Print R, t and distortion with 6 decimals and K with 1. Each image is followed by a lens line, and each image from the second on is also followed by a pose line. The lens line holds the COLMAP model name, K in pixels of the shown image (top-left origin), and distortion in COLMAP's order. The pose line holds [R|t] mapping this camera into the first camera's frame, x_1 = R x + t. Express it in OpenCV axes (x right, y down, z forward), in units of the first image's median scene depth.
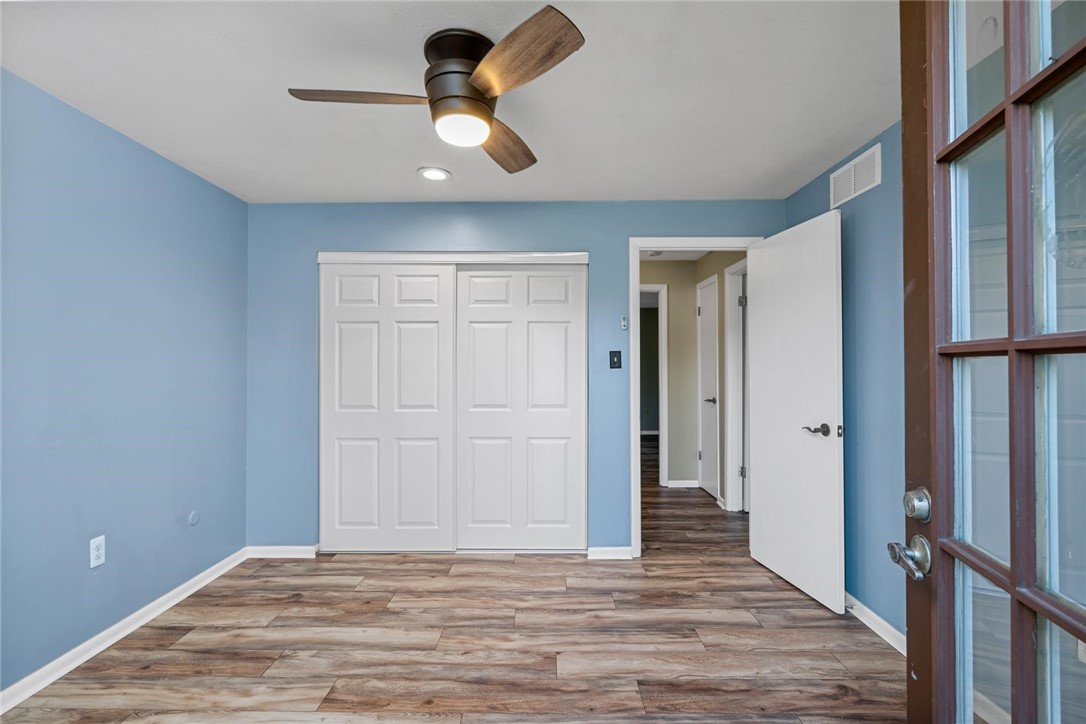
lens RADIAL K [[473.3, 0, 545.3], [0, 473.3, 364.9], [0, 0, 1]] dist [-0.002855, 0.001151]
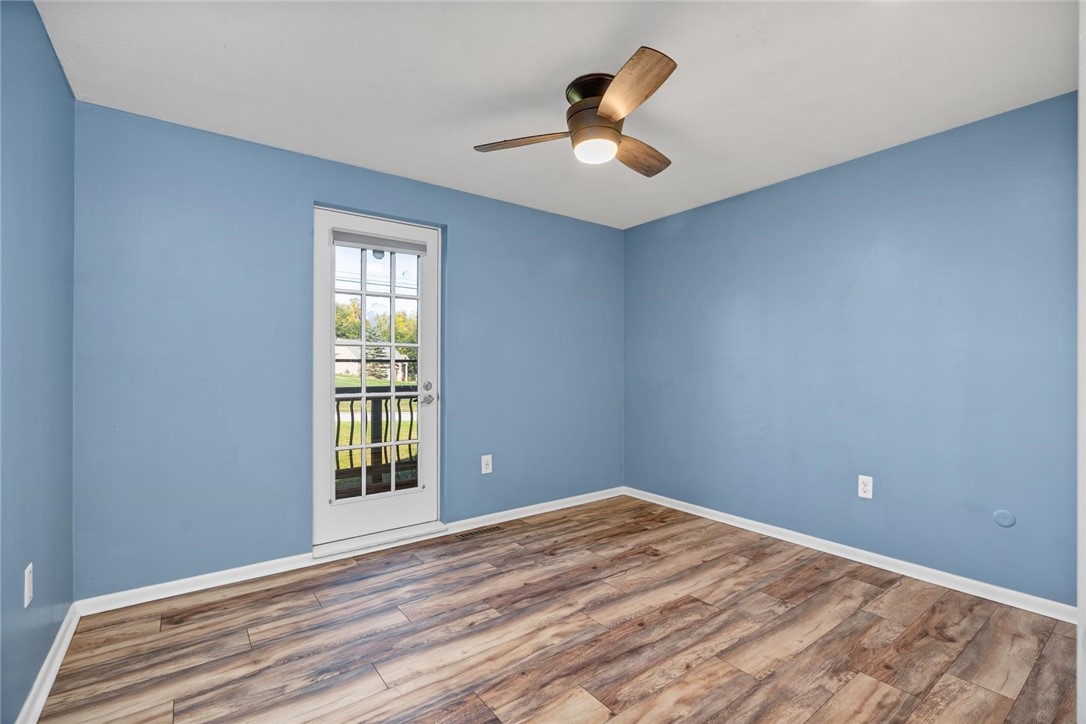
lens RADIAL K [[473.3, 0, 542.1], [0, 473.3, 352.3], [0, 0, 1]] dist [-0.002855, 0.001151]
pose [[-0.793152, -0.017453, -0.608774, 0.584487], [0.006461, 0.999292, -0.037067, 0.067967], [0.608990, -0.033333, -0.792477, 1.558411]]
